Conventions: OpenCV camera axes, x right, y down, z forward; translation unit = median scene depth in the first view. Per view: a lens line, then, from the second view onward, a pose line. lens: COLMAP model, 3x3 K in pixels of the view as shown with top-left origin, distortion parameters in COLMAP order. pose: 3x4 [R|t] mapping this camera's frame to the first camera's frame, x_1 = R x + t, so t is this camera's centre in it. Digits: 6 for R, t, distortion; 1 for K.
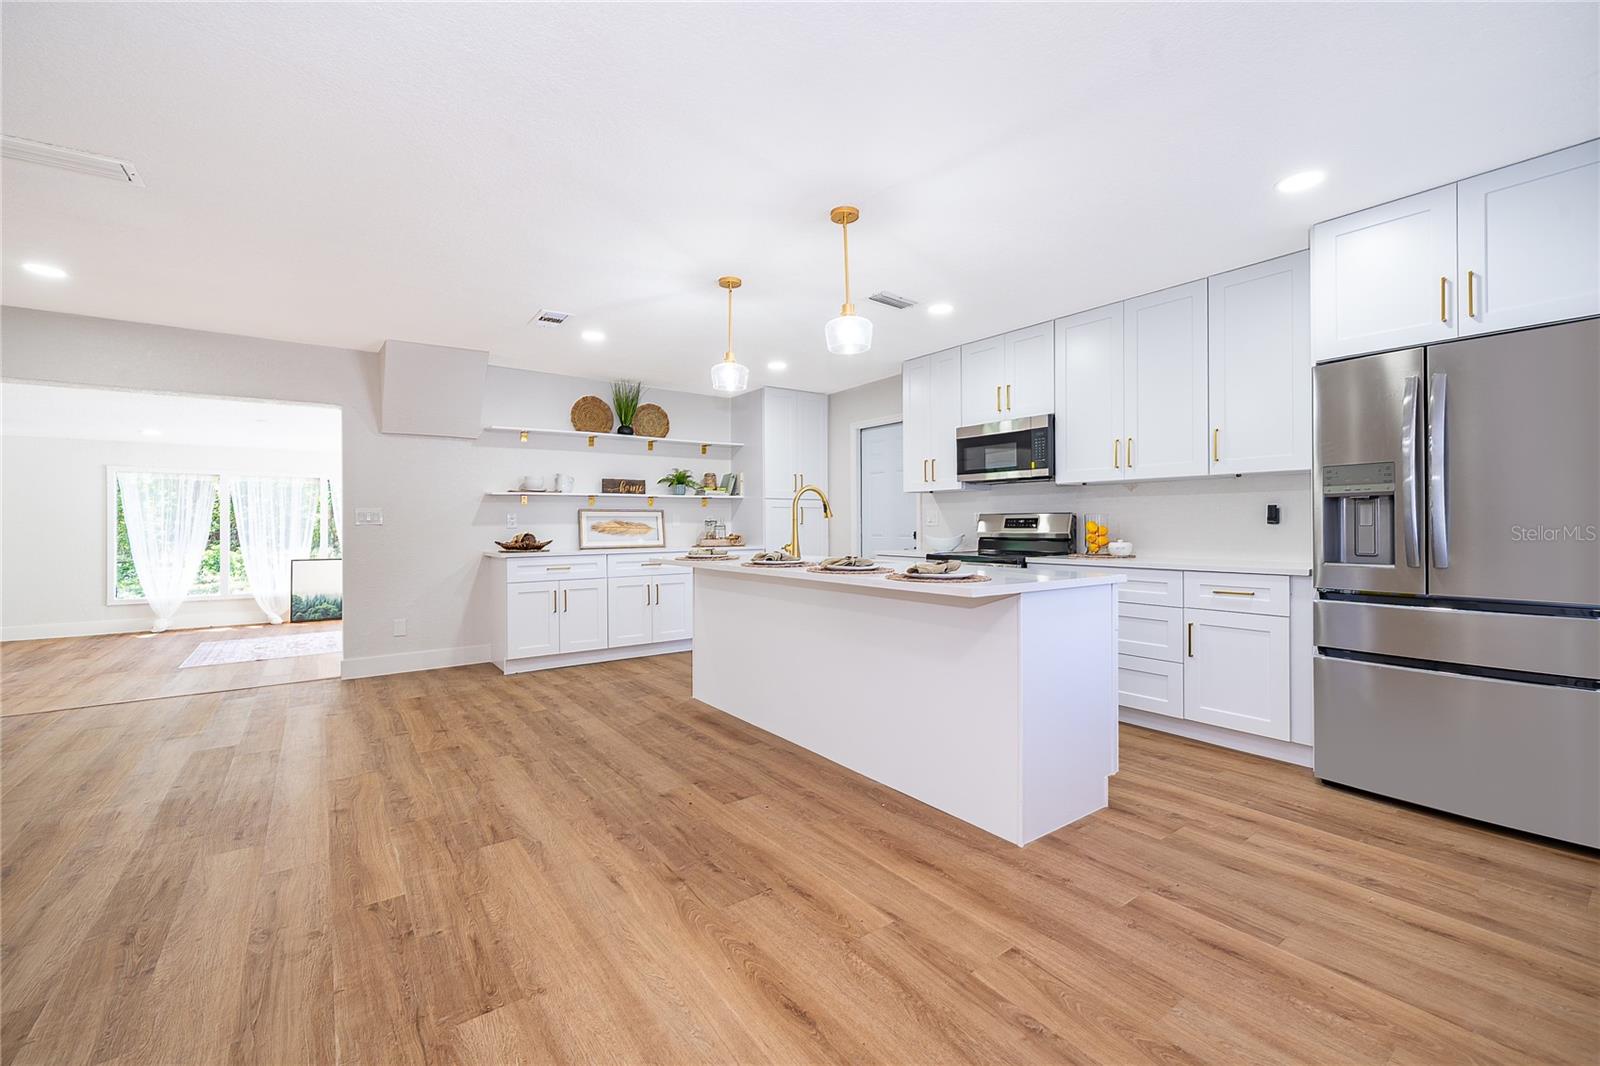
lens RADIAL K [[657.9, 0, 801.9], [0, 657.9, 525.1], [0, 0, 1]] dist [-0.002142, 0.000030]
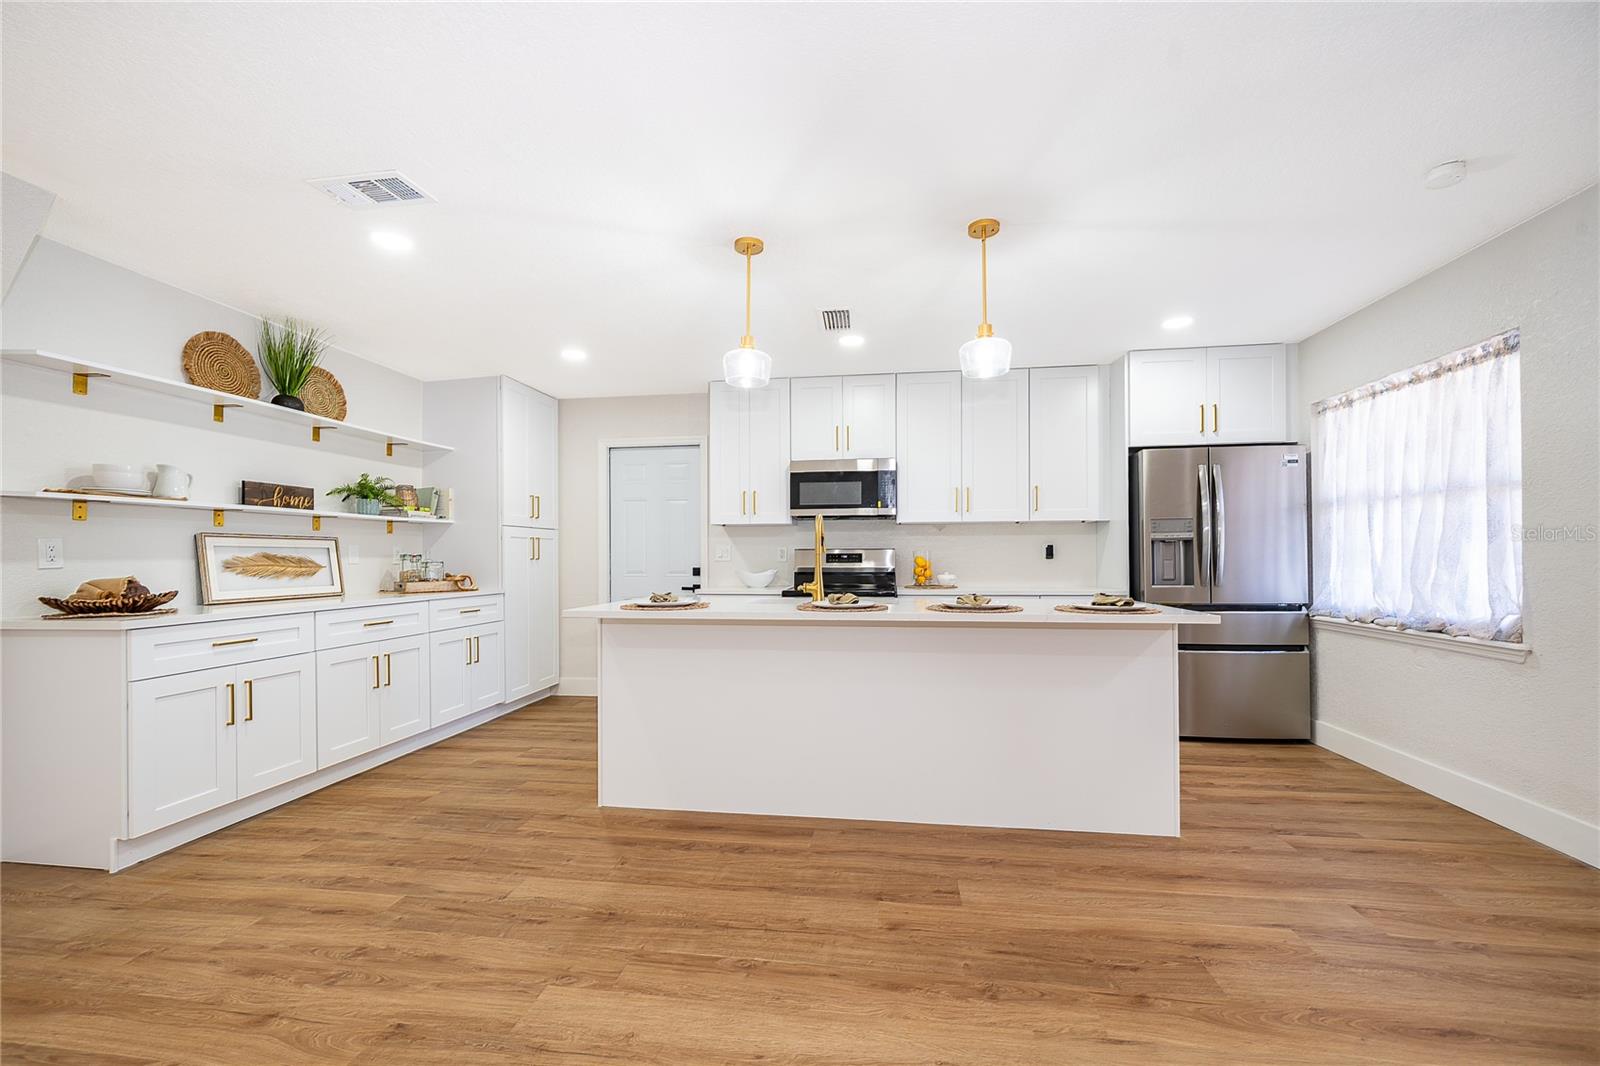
lens RADIAL K [[653.7, 0, 798.3], [0, 653.7, 553.7], [0, 0, 1]] dist [-0.001773, 0.000015]
pose [[0.701154, 0.005404, 0.712990, -0.516554], [0.001801, 0.999955, -0.009351, -0.000567], [-0.713008, 0.007841, 0.701112, 0.357811]]
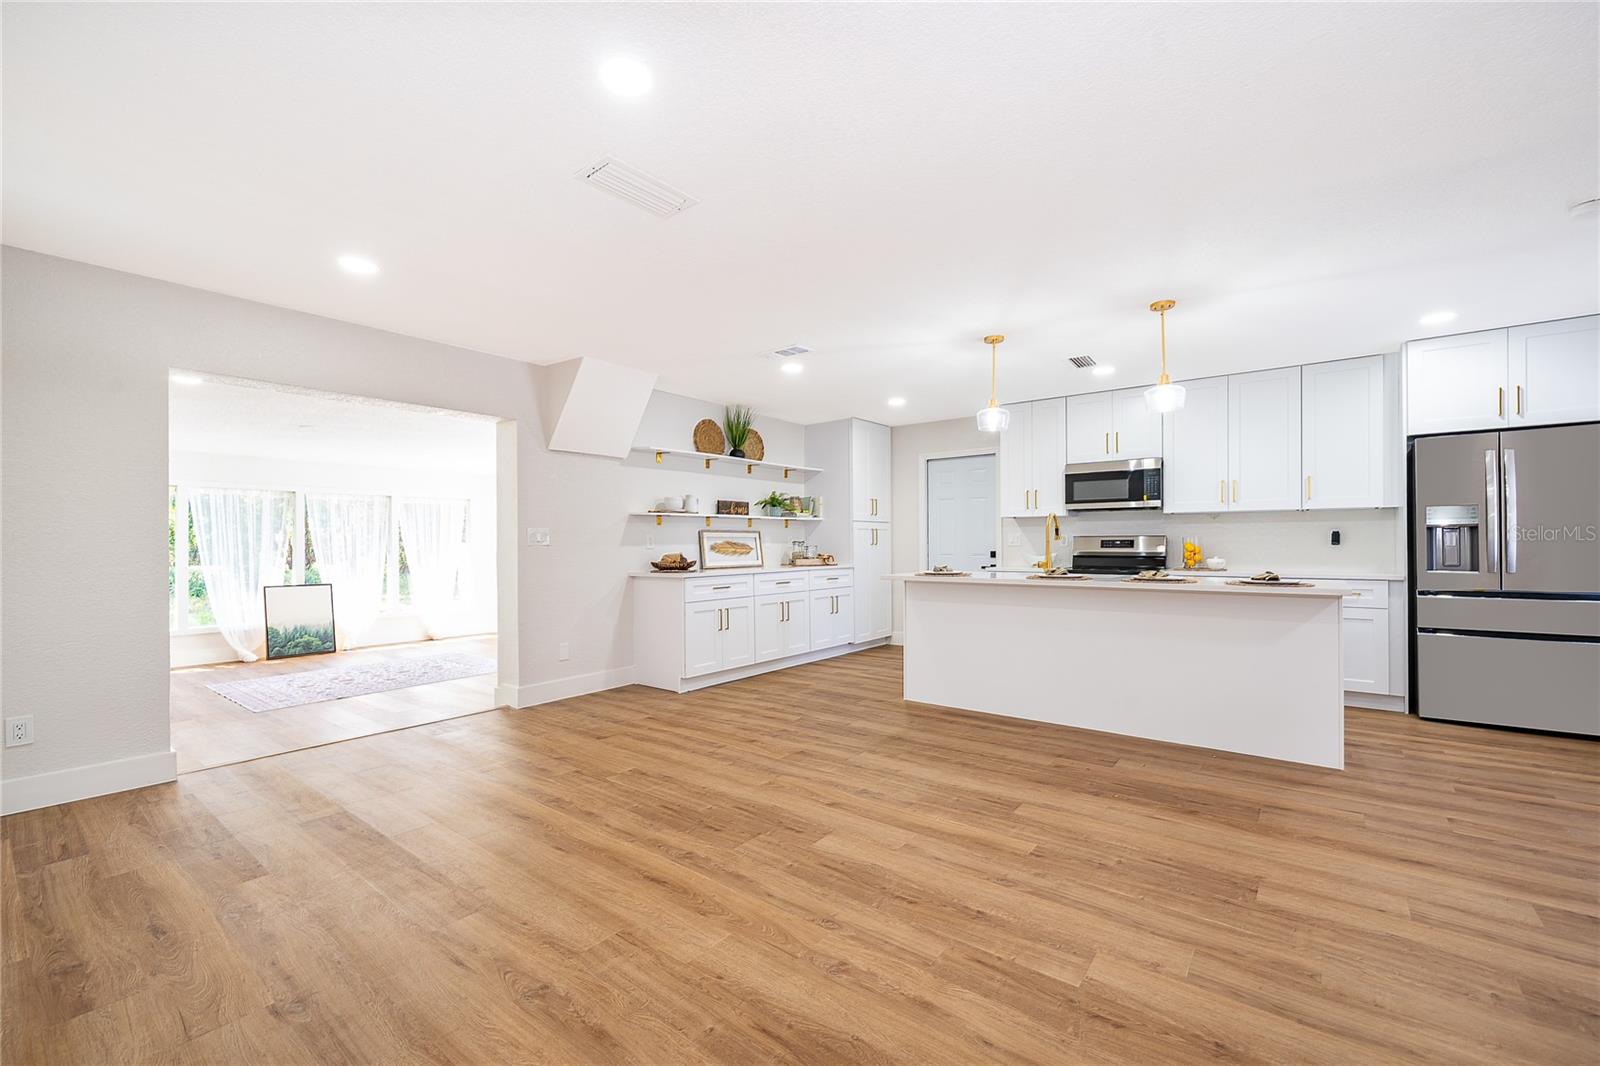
lens RADIAL K [[661.2, 0, 800.7], [0, 661.2, 543.0], [0, 0, 1]] dist [-0.001869, -0.000195]
pose [[0.962271, 0.000616, 0.272094, -0.642886], [0.000227, 0.999995, -0.003069, -0.000915], [-0.272094, 0.003015, 0.962266, -0.035469]]
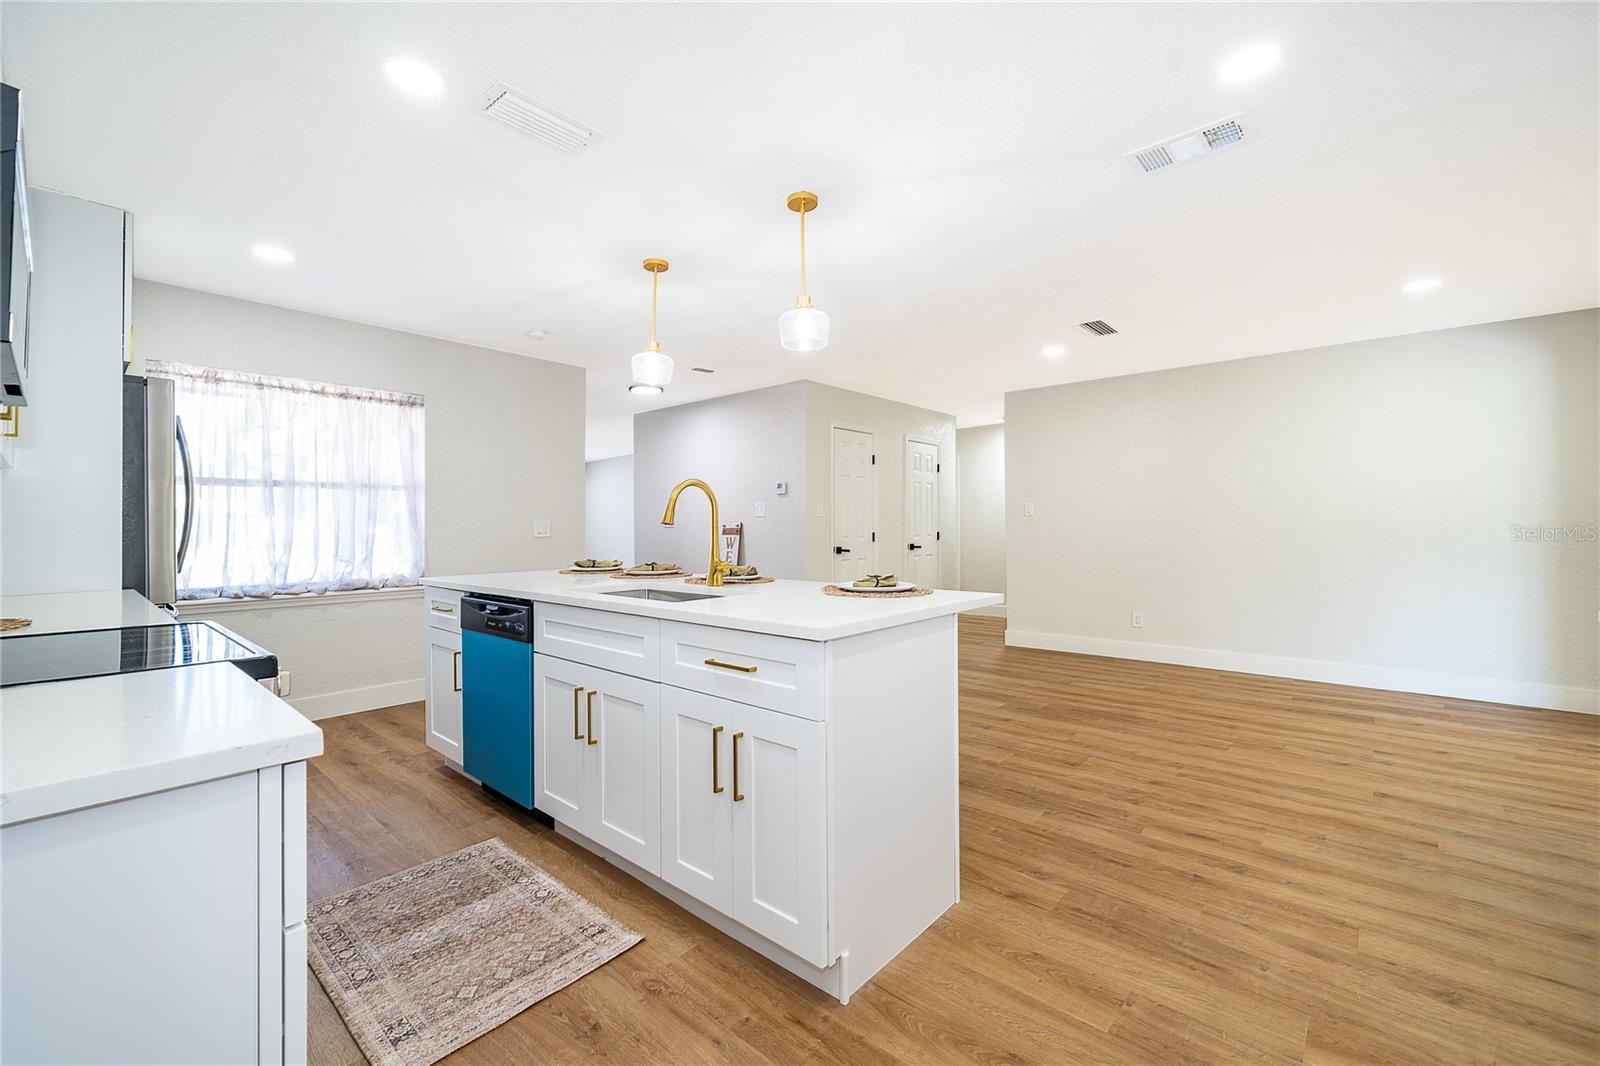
lens RADIAL K [[657.9, 0, 801.9], [0, 657.9, 525.1], [0, 0, 1]] dist [-0.002142, 0.000030]
pose [[-0.977429, 0.009113, -0.211068, 0.040894], [0.010210, 0.999939, -0.004110, -0.005279], [0.211017, -0.006173, -0.977463, 1.440316]]
